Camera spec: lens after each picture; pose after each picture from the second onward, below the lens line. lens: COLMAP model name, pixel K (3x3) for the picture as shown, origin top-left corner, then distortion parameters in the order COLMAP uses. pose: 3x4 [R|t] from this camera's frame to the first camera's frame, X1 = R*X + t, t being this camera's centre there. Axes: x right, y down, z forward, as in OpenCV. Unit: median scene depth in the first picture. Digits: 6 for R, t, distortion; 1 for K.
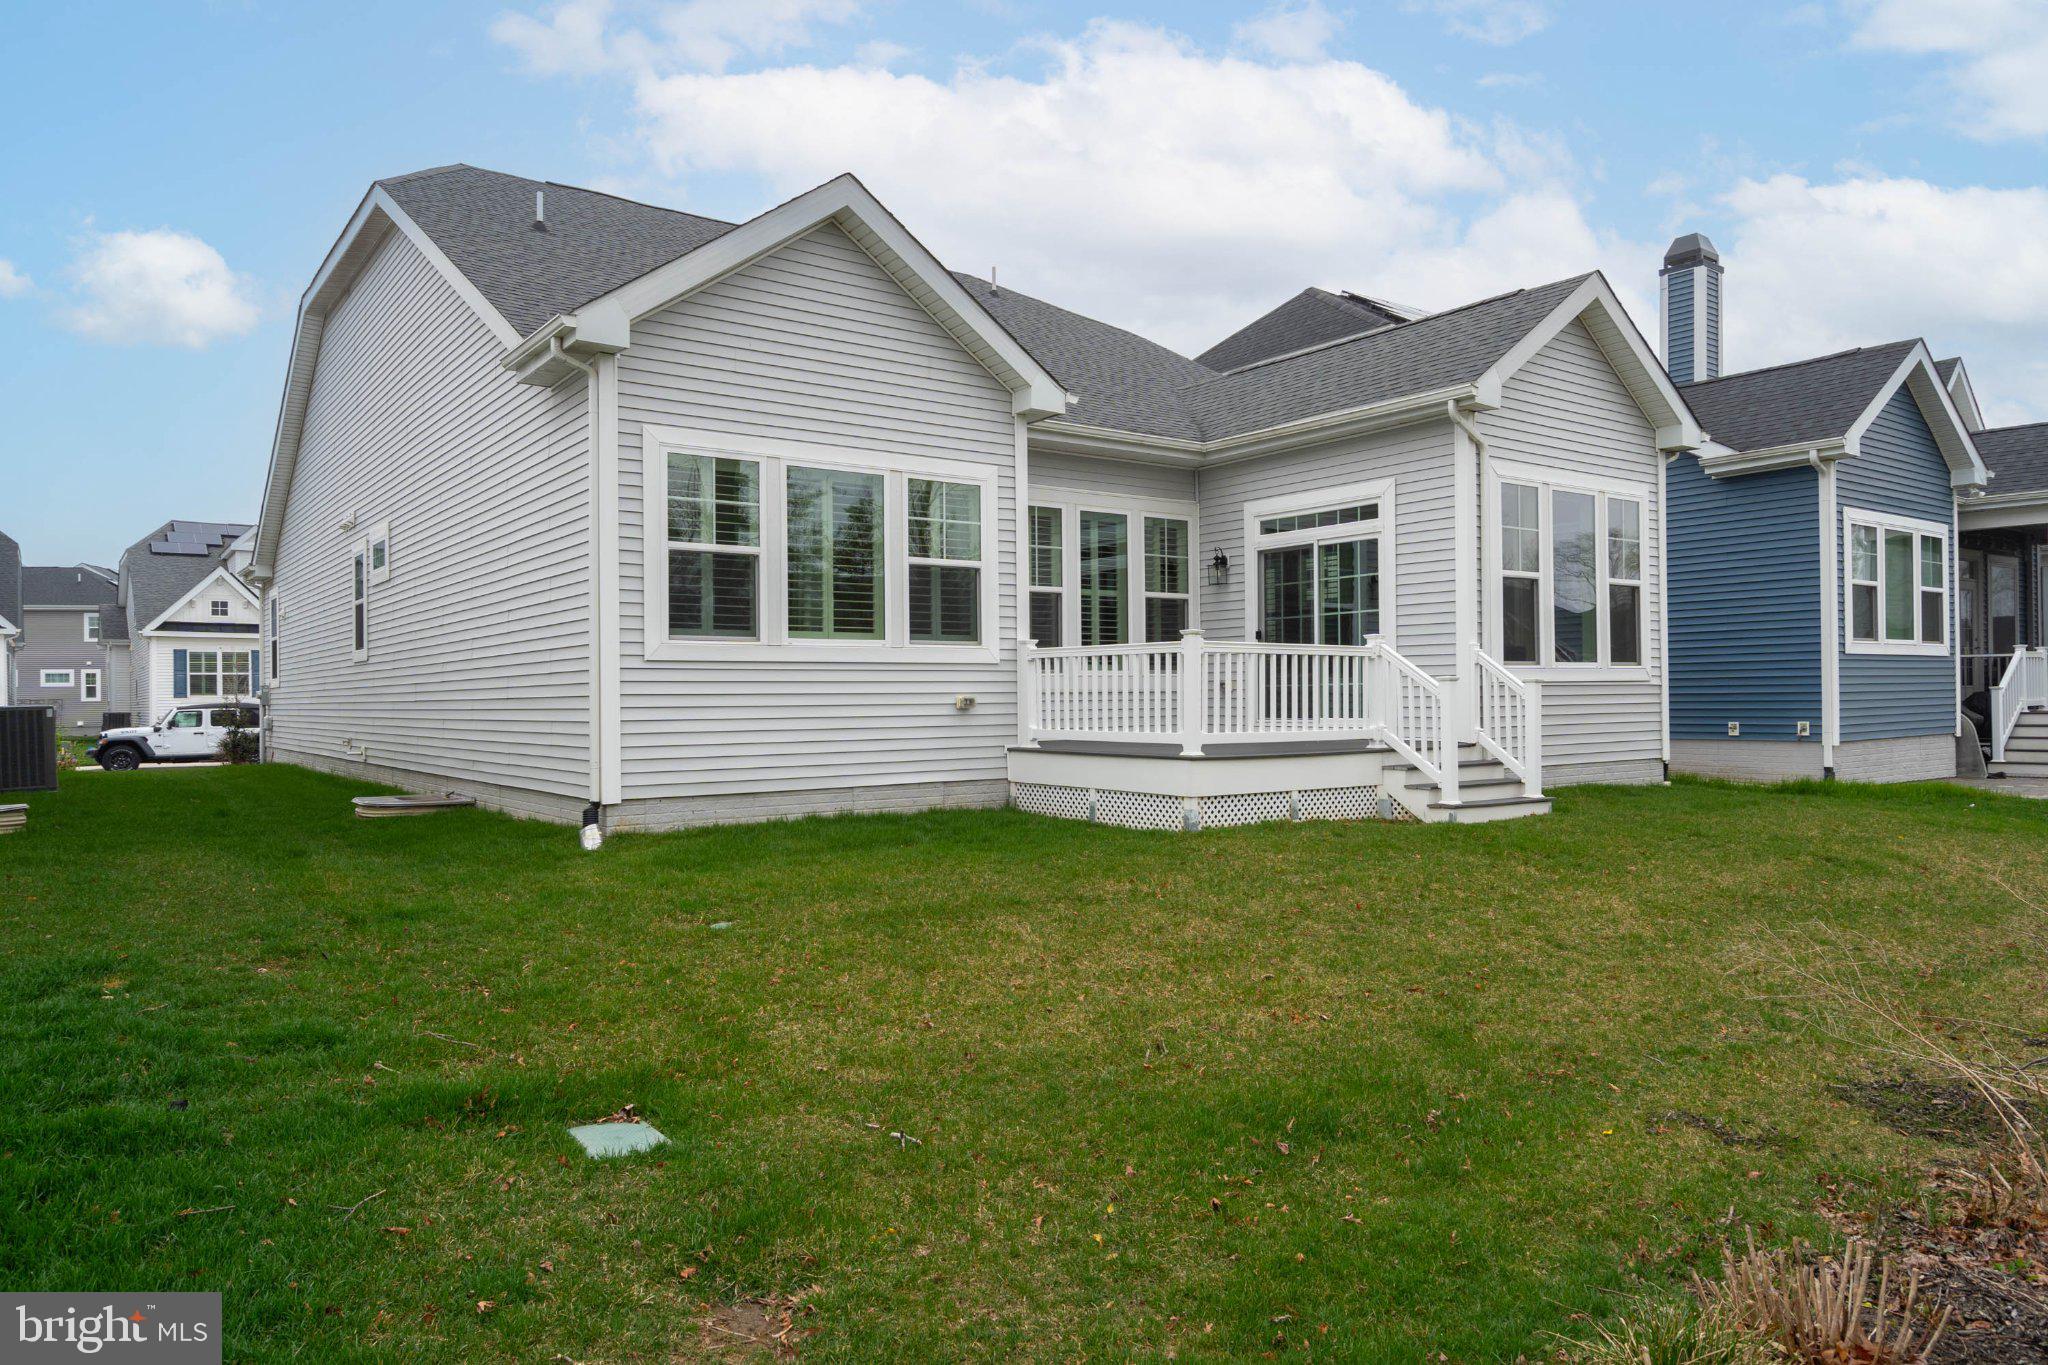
lens RADIAL K [[1330.9, 0, 1022.0], [0, 1330.9, 675.4], [0, 0, 1]] dist [0.018845, -0.000197]
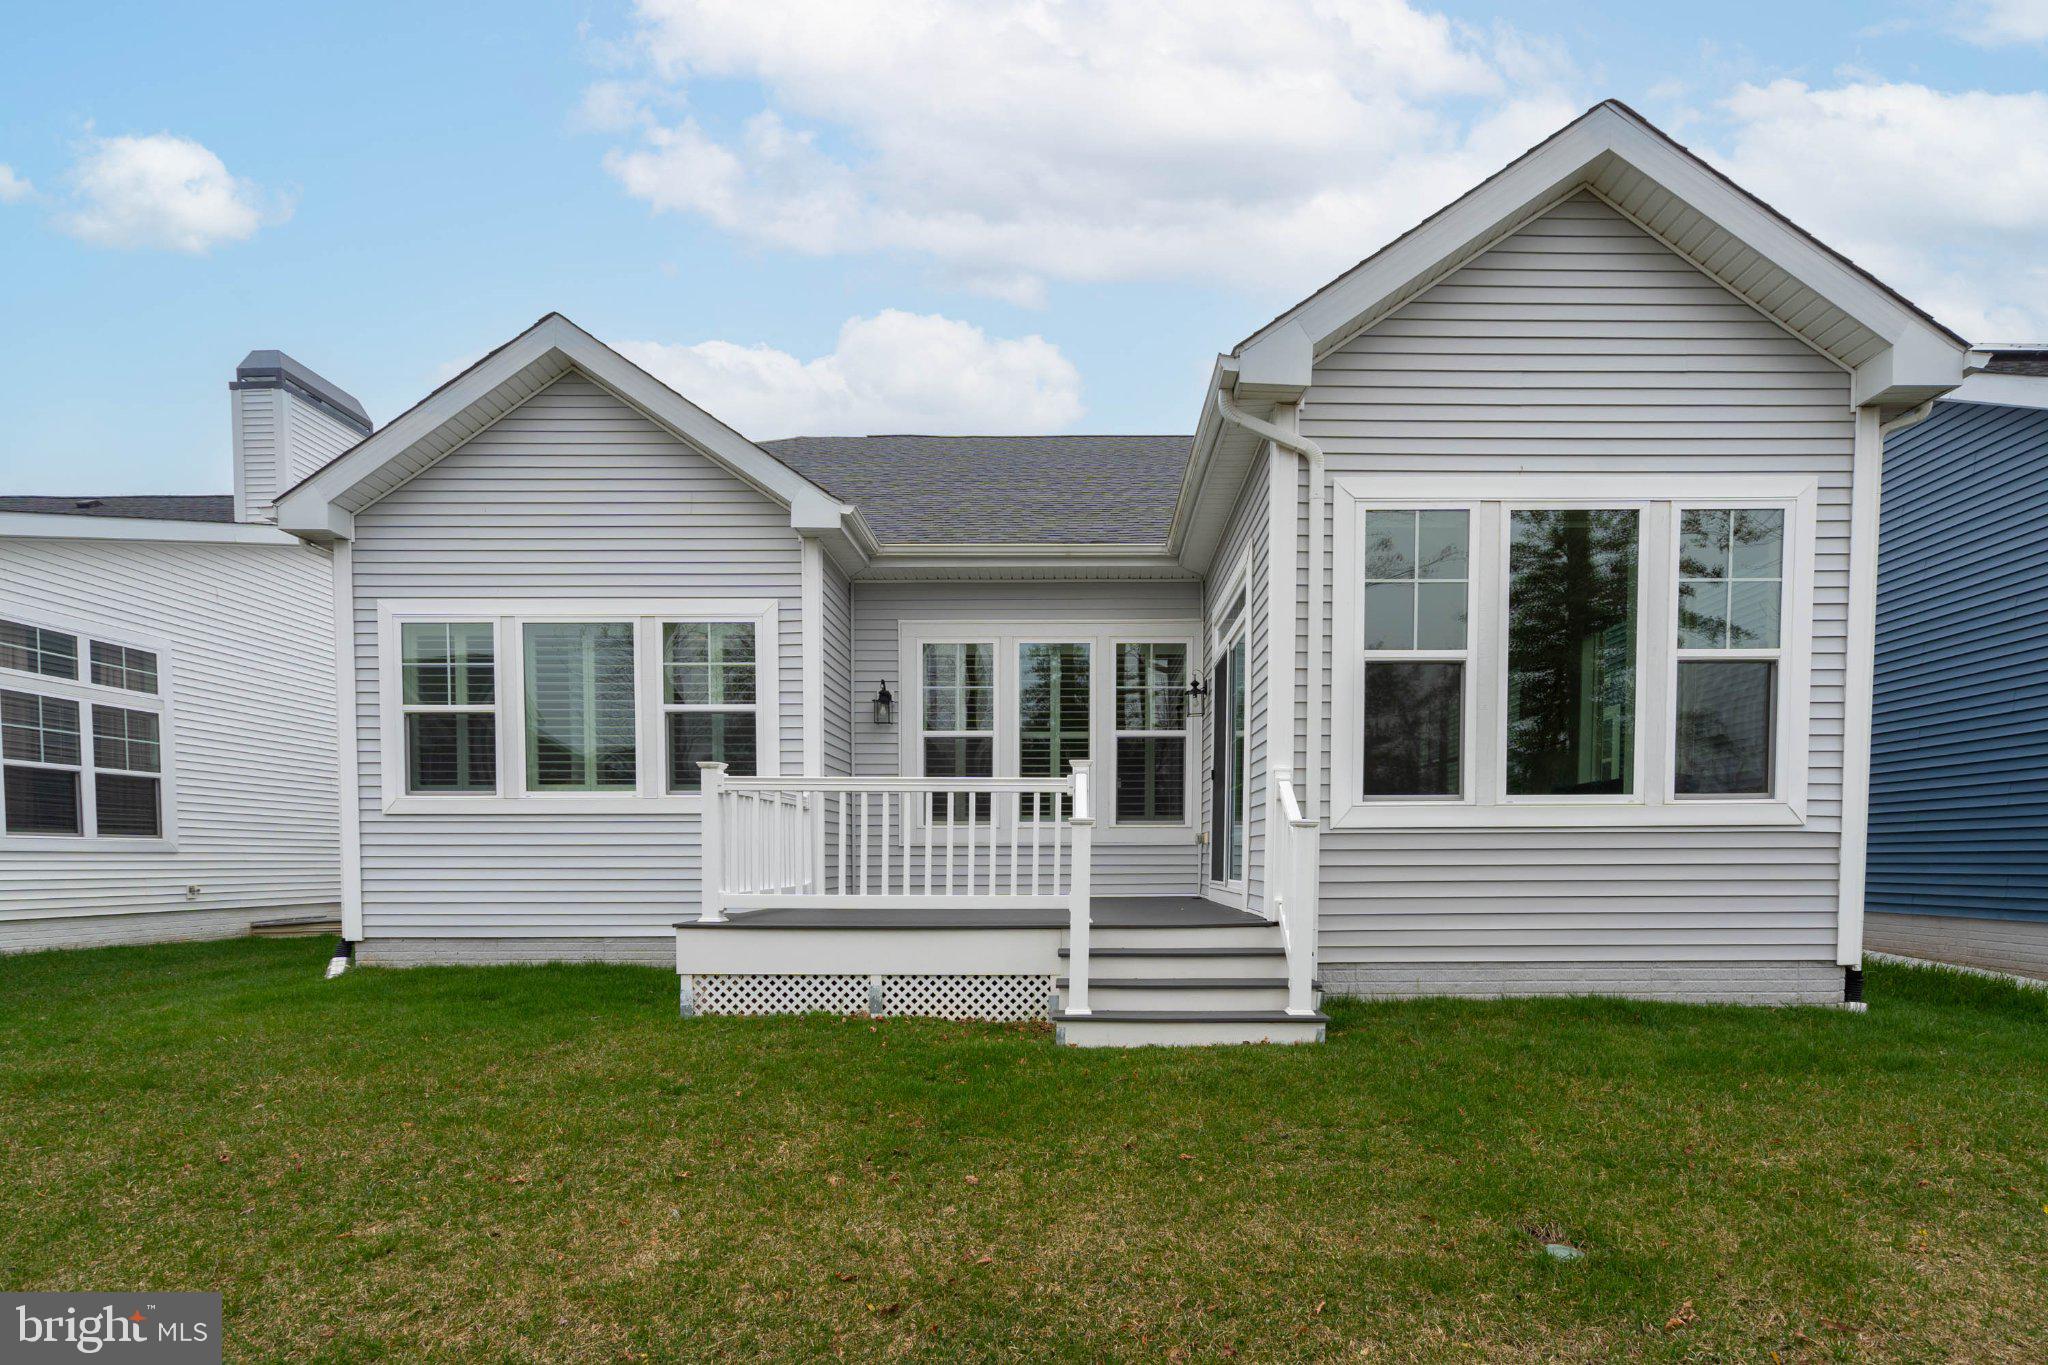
lens RADIAL K [[991.0, 0, 1072.7], [0, 991.0, 894.3], [0, 0, 1]] dist [-0.001242, 0.001027]
pose [[0.801983, 0.030018, -0.596592, 0.609397], [0.005123, 0.998354, 0.057120, 0.010121], [0.597325, -0.048866, 0.800509, 0.611630]]
